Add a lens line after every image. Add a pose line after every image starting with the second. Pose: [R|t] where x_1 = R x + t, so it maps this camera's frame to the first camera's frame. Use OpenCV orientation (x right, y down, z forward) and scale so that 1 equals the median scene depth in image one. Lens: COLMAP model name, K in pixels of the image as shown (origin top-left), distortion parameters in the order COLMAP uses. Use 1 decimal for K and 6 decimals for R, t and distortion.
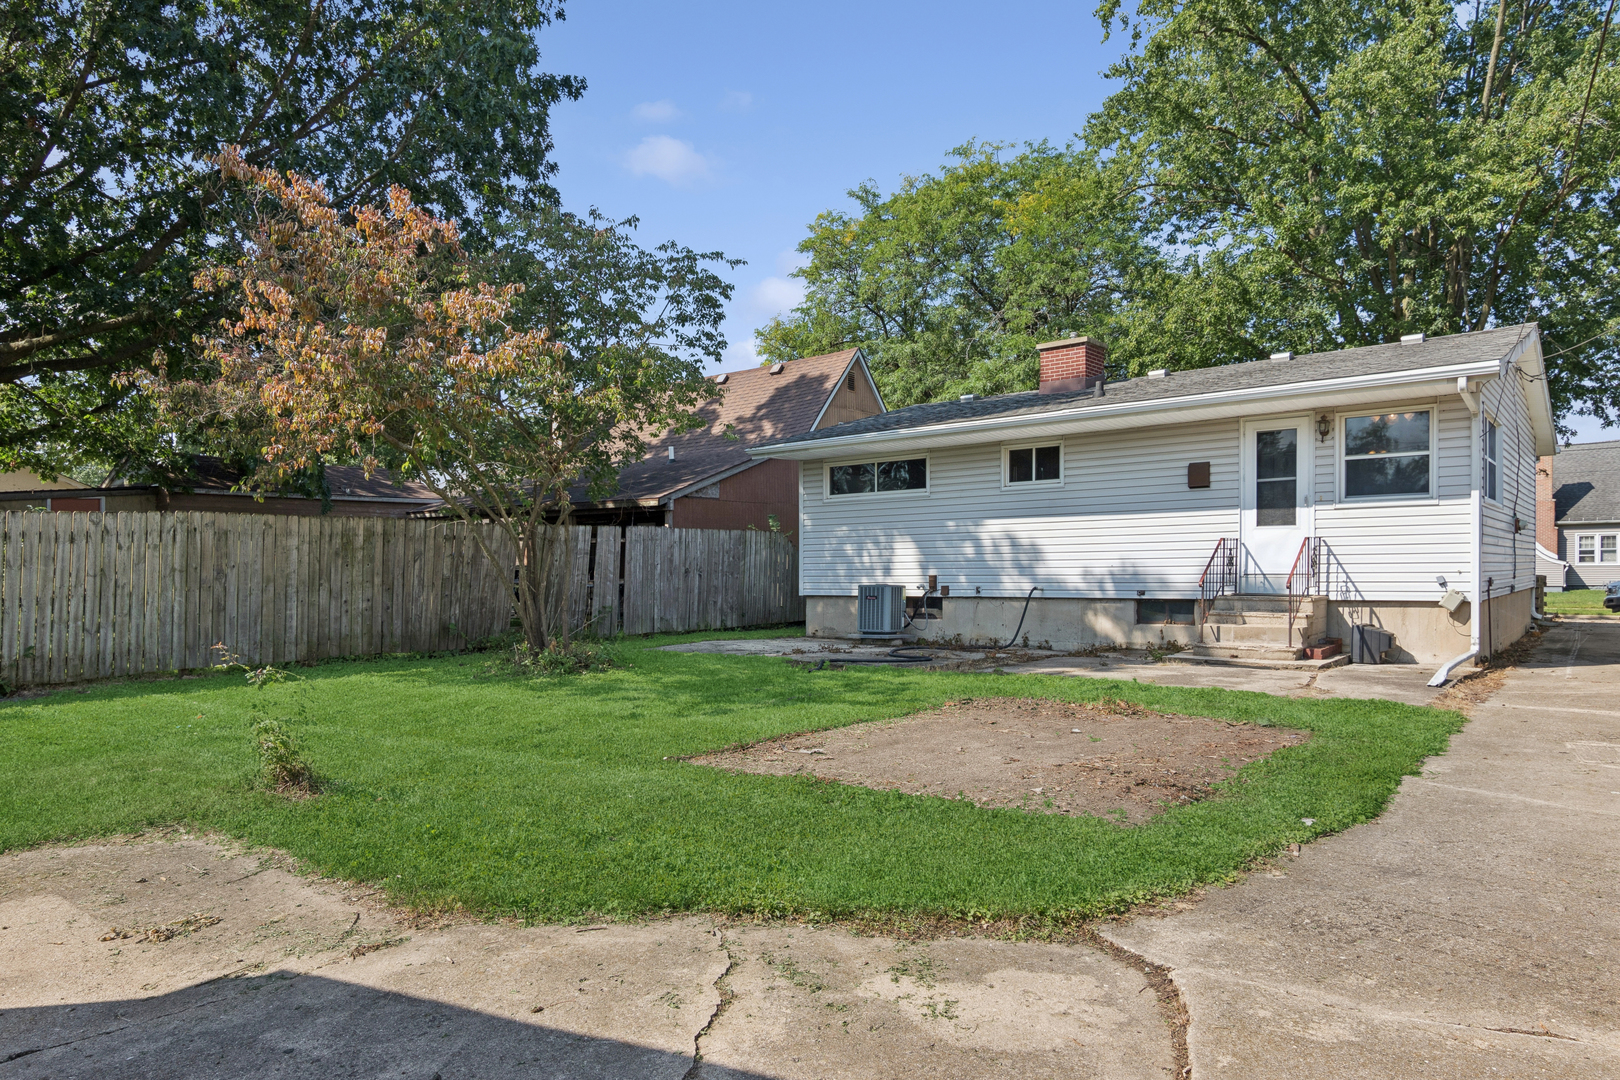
lens RADIAL K [[976.7, 0, 806.6], [0, 976.7, 555.5], [0, 0, 1]] dist [0.005568, -0.026278]
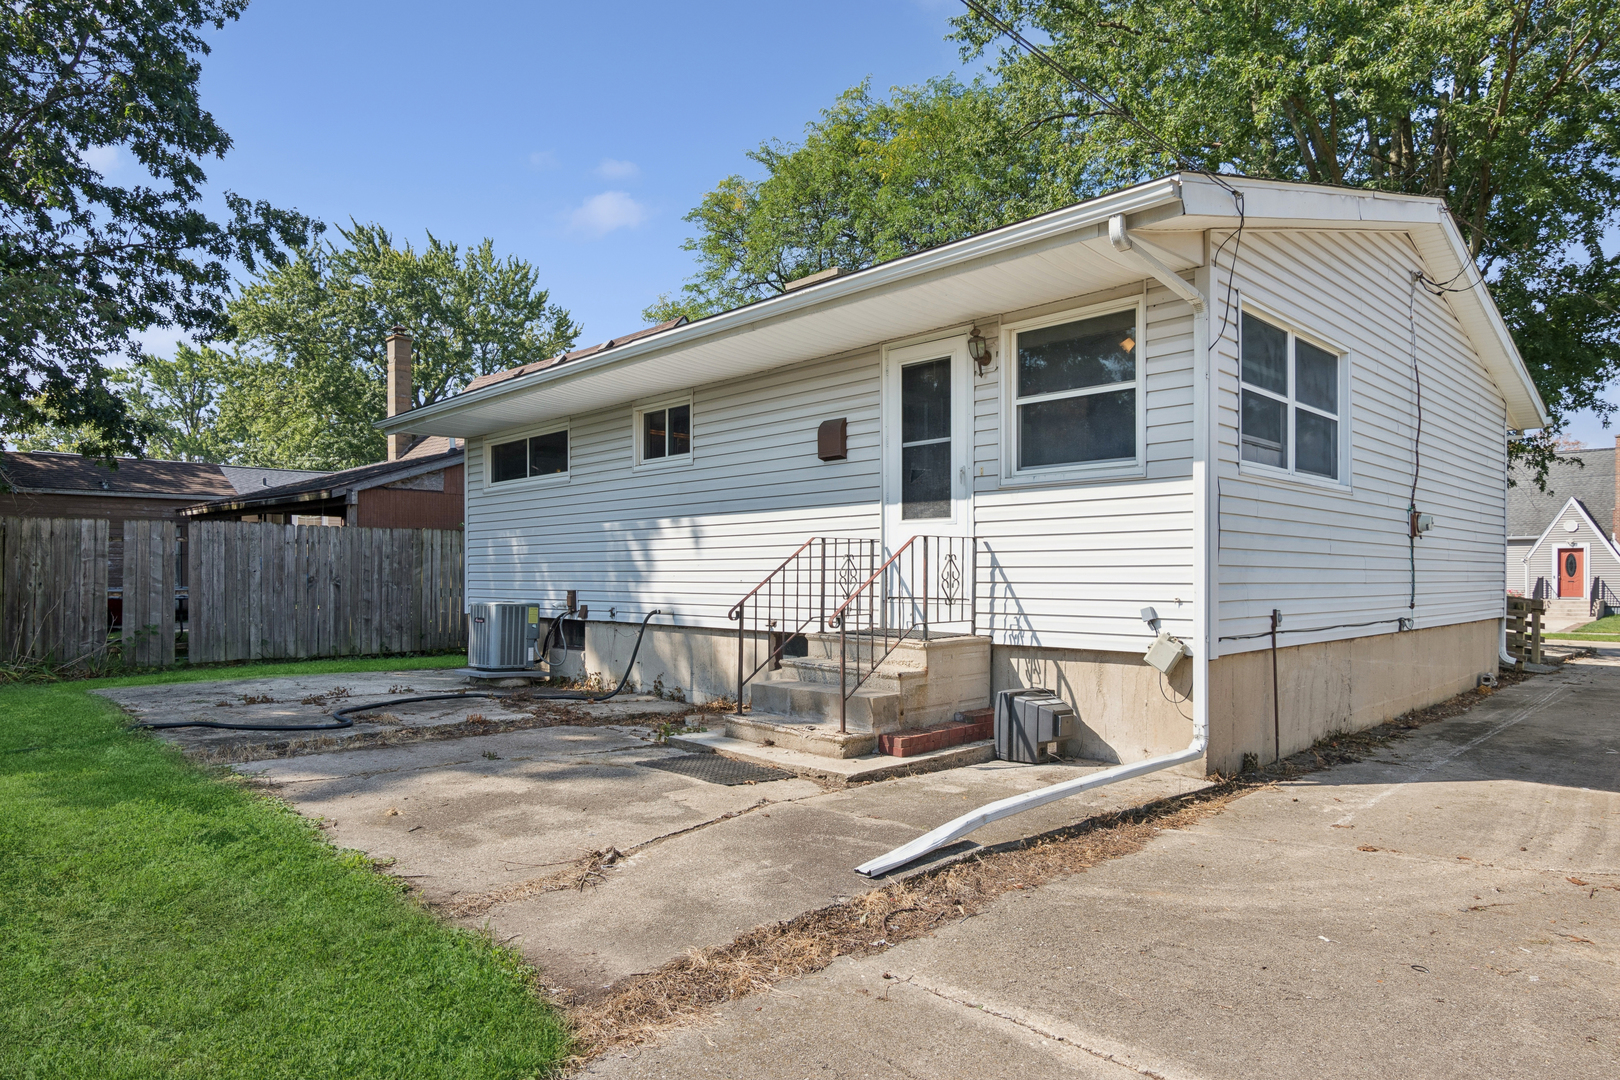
lens RADIAL K [[919.7, 0, 813.4], [0, 919.7, 558.1], [0, 0, 1]] dist [-0.003023, -0.020015]
pose [[0.993645, 0.008527, -0.112238, 0.452194], [-0.009064, 0.999950, -0.004275, -0.002850], [0.112196, 0.005265, 0.993672, 0.404056]]
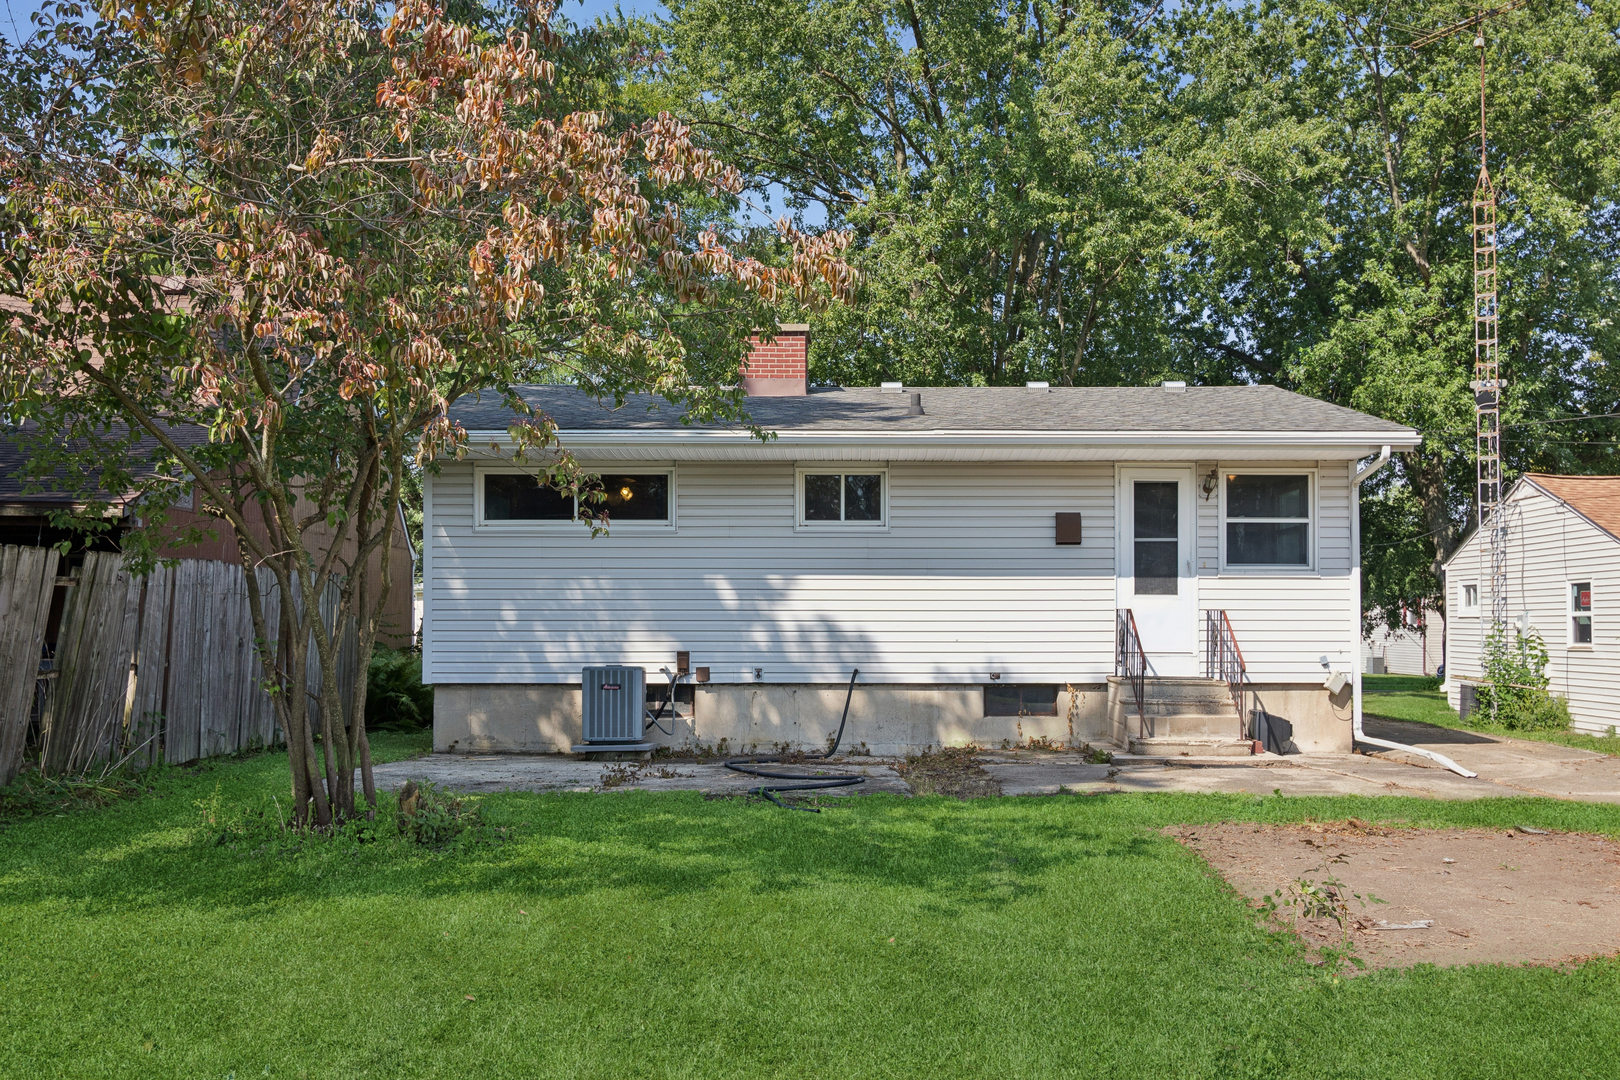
lens RADIAL K [[1432.8, 0, 810.0], [0, 1432.8, 540.0], [0, 0, 1]] dist [-0.001787, 0.003582]
pose [[0.779614, 0.048887, 0.624350, -0.493581], [-0.019005, 0.998336, -0.054440, -0.004682], [-0.625972, 0.030576, 0.779246, 0.214254]]
